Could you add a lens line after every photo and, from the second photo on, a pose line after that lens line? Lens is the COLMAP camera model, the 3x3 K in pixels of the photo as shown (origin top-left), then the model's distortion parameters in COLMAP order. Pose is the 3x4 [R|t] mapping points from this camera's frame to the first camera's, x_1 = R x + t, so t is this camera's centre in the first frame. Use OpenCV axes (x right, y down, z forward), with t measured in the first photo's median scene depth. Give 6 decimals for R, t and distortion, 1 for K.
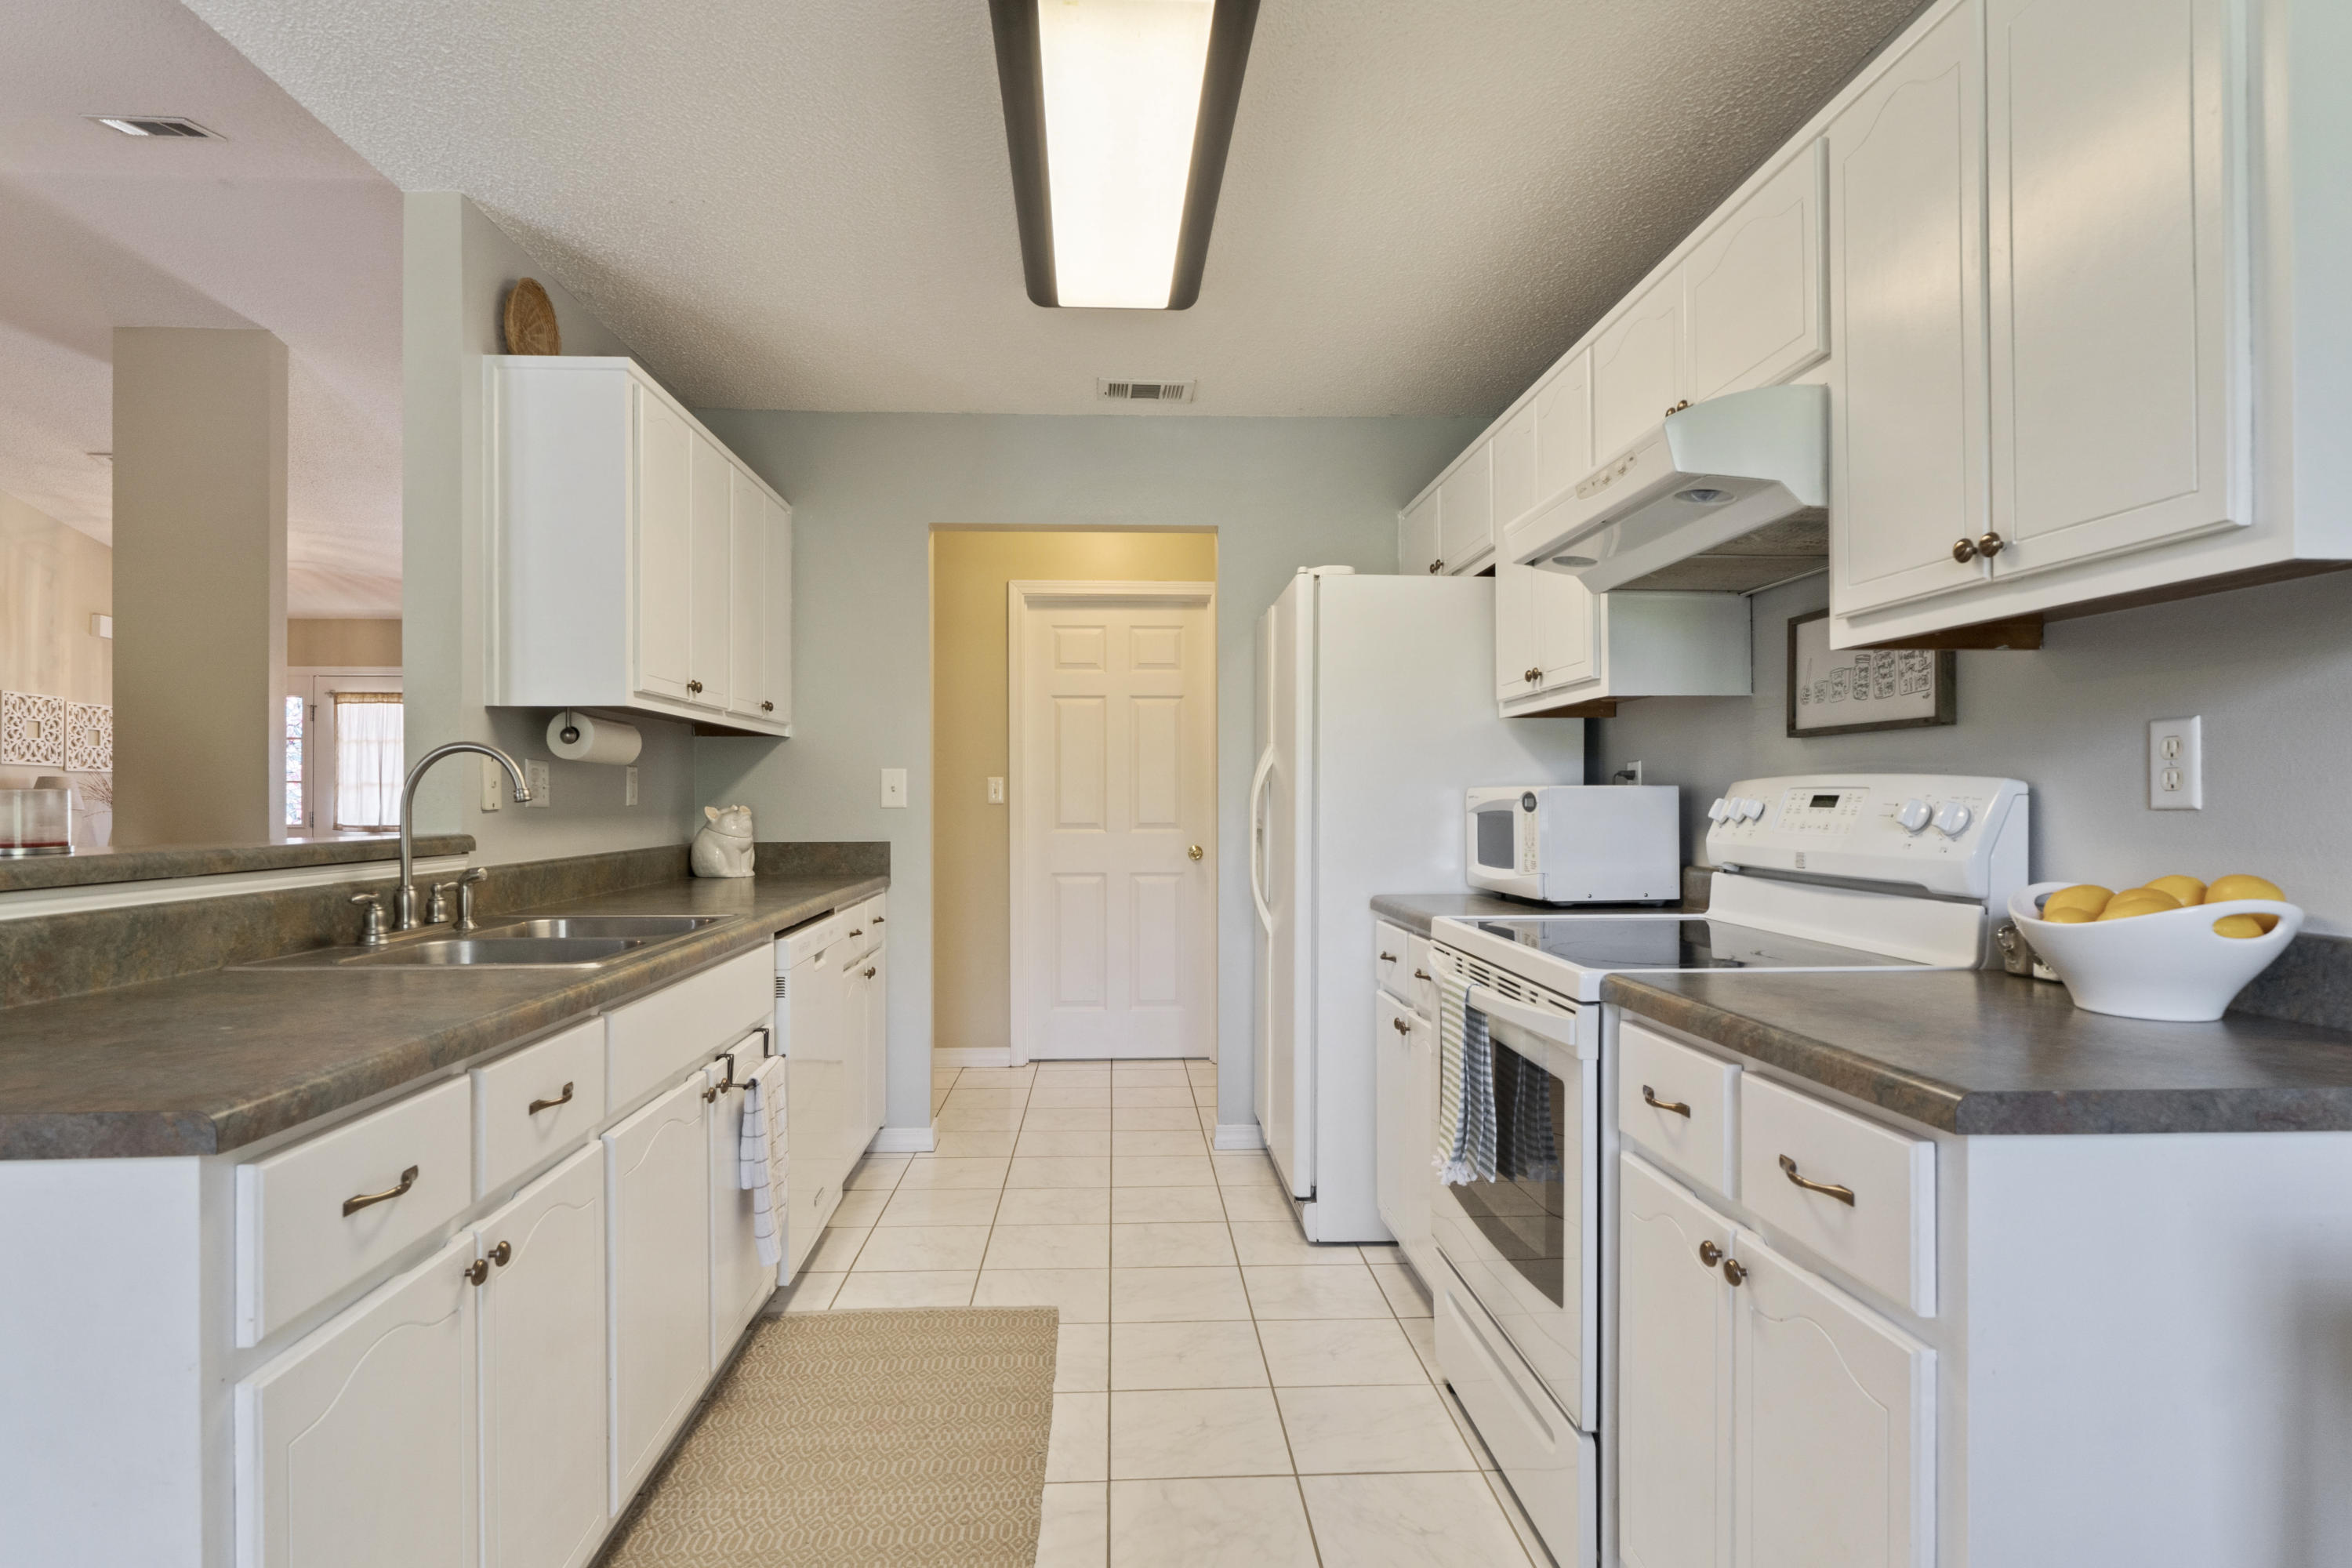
lens RADIAL K [[1239.5, 0, 1166.3], [0, 1239.5, 797.4], [0, 0, 1]] dist [-0.003170, -0.000134]
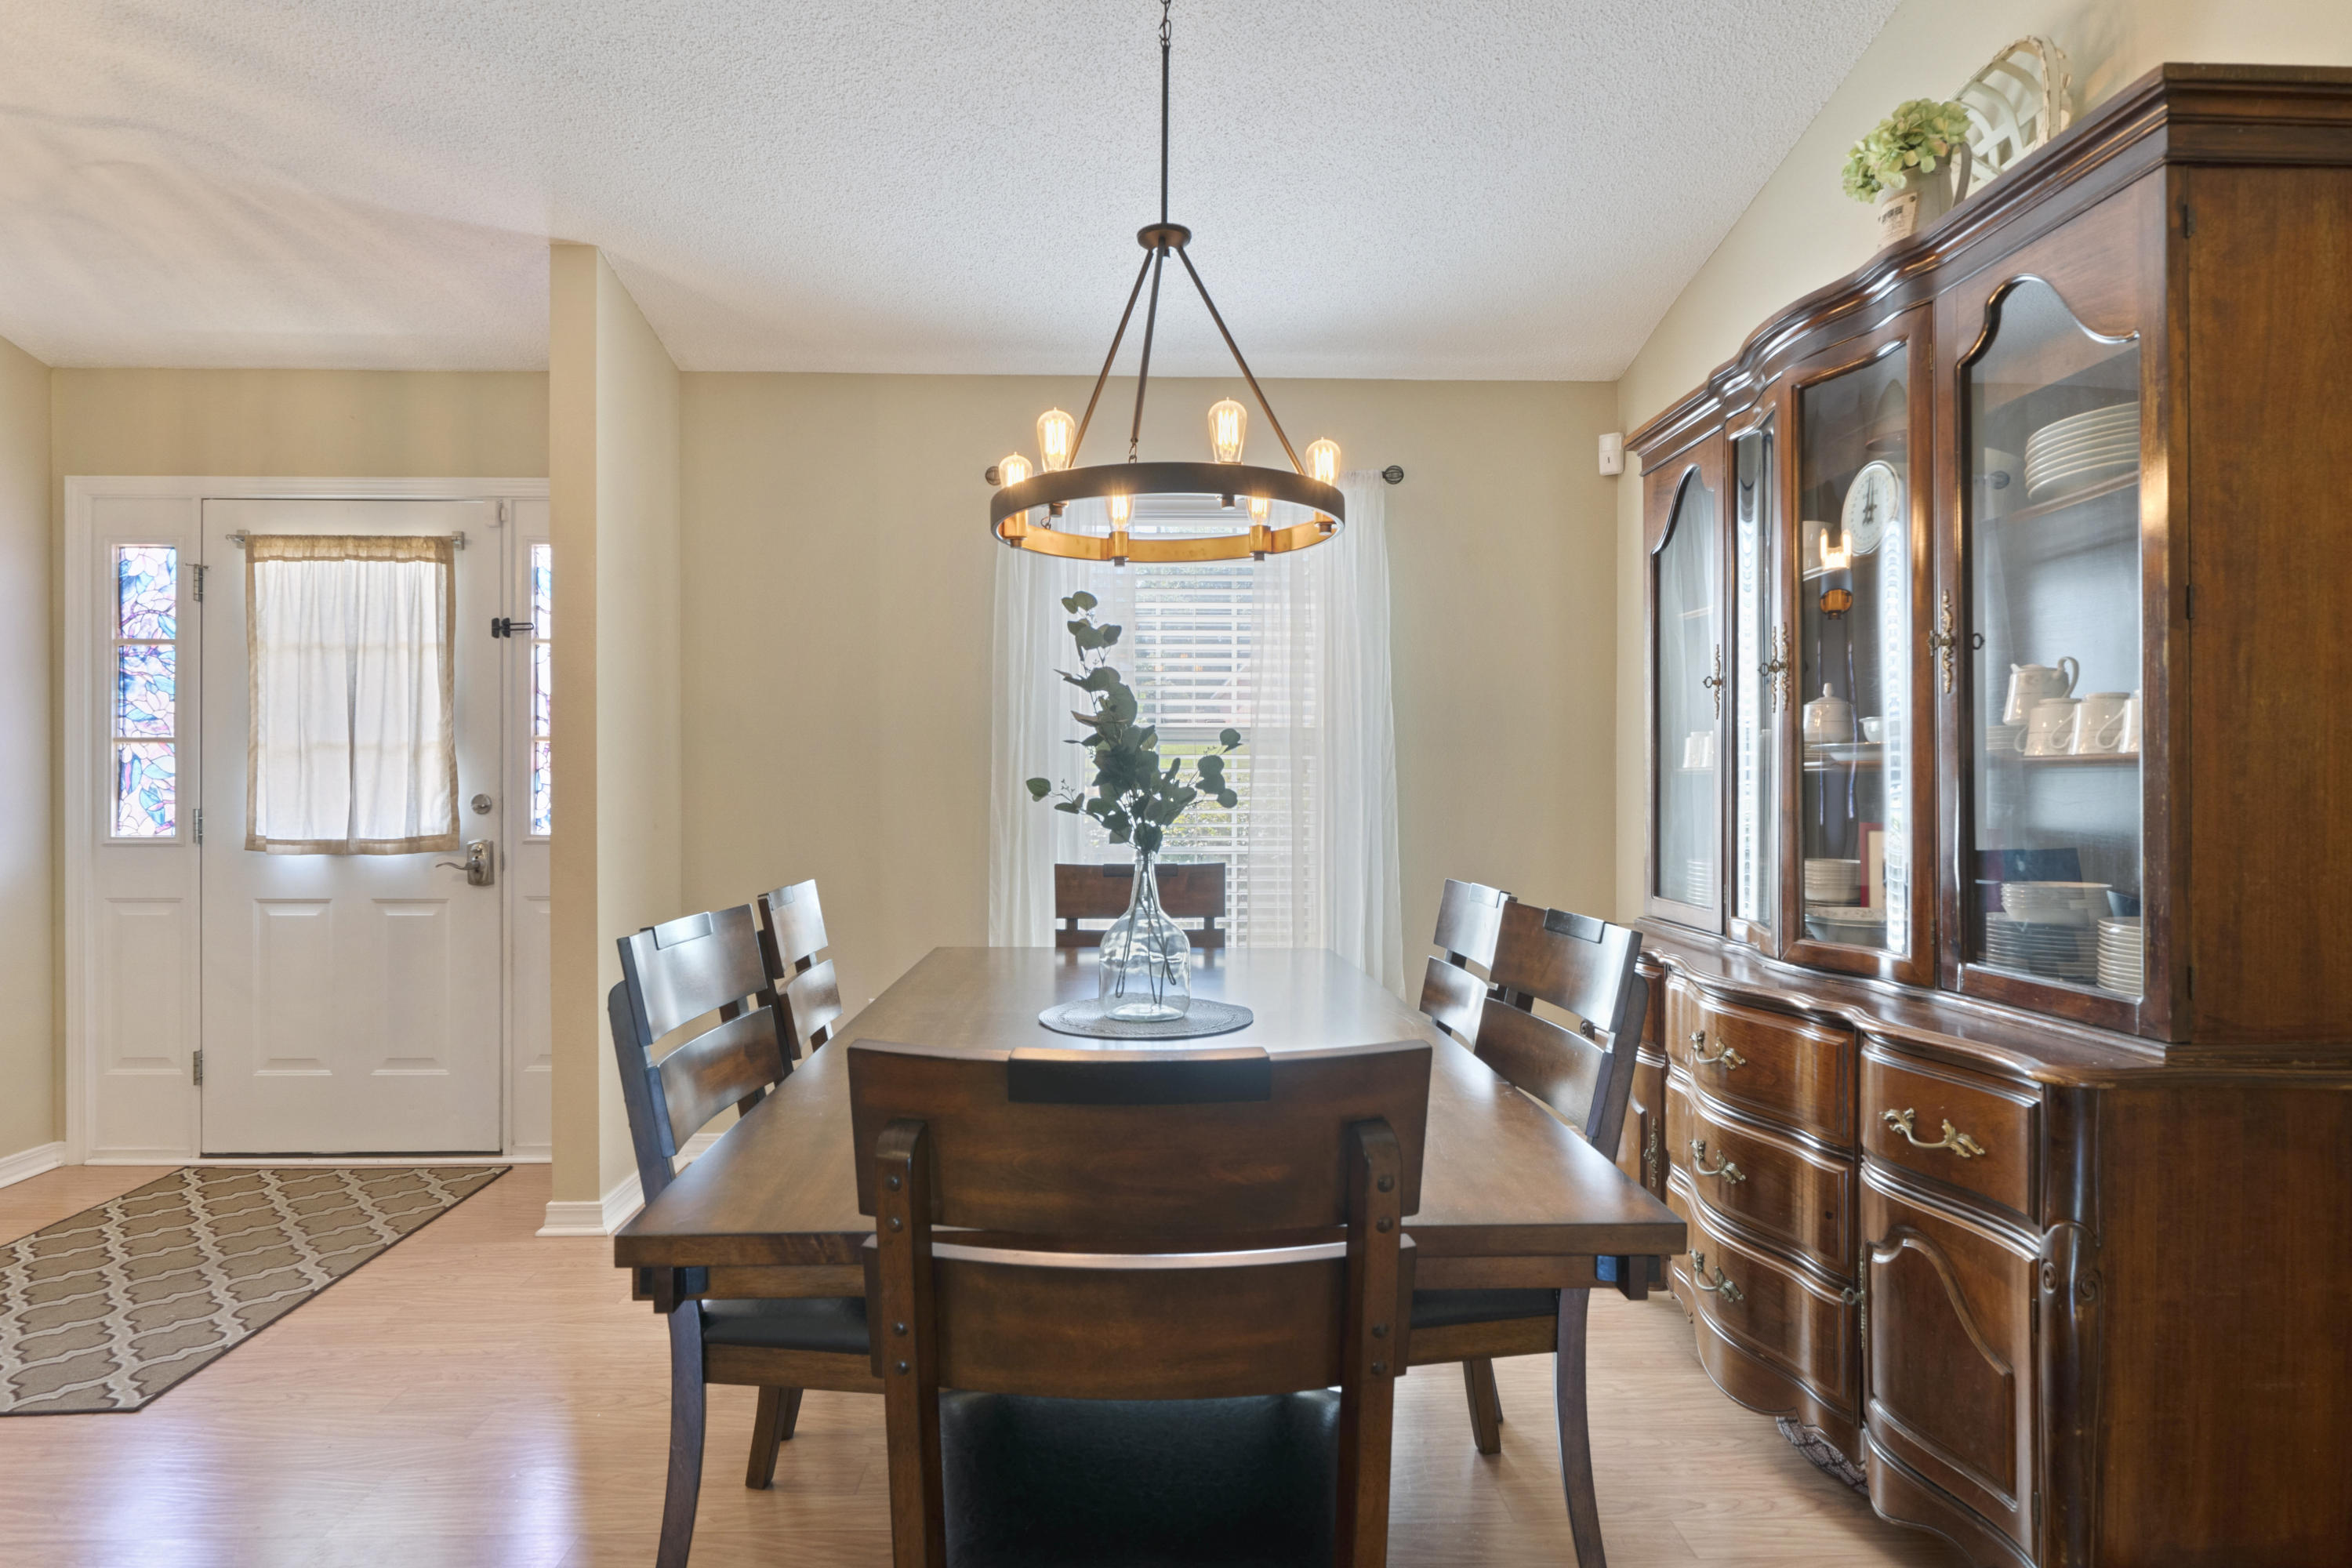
lens RADIAL K [[1239.5, 0, 1166.3], [0, 1239.5, 797.4], [0, 0, 1]] dist [-0.003170, -0.000134]
pose [[0.999936, 0.004759, -0.010301, -0.342053], [-0.004647, 0.999930, 0.010904, 0.001347], [0.010352, -0.010856, 0.999887, 0.564502]]
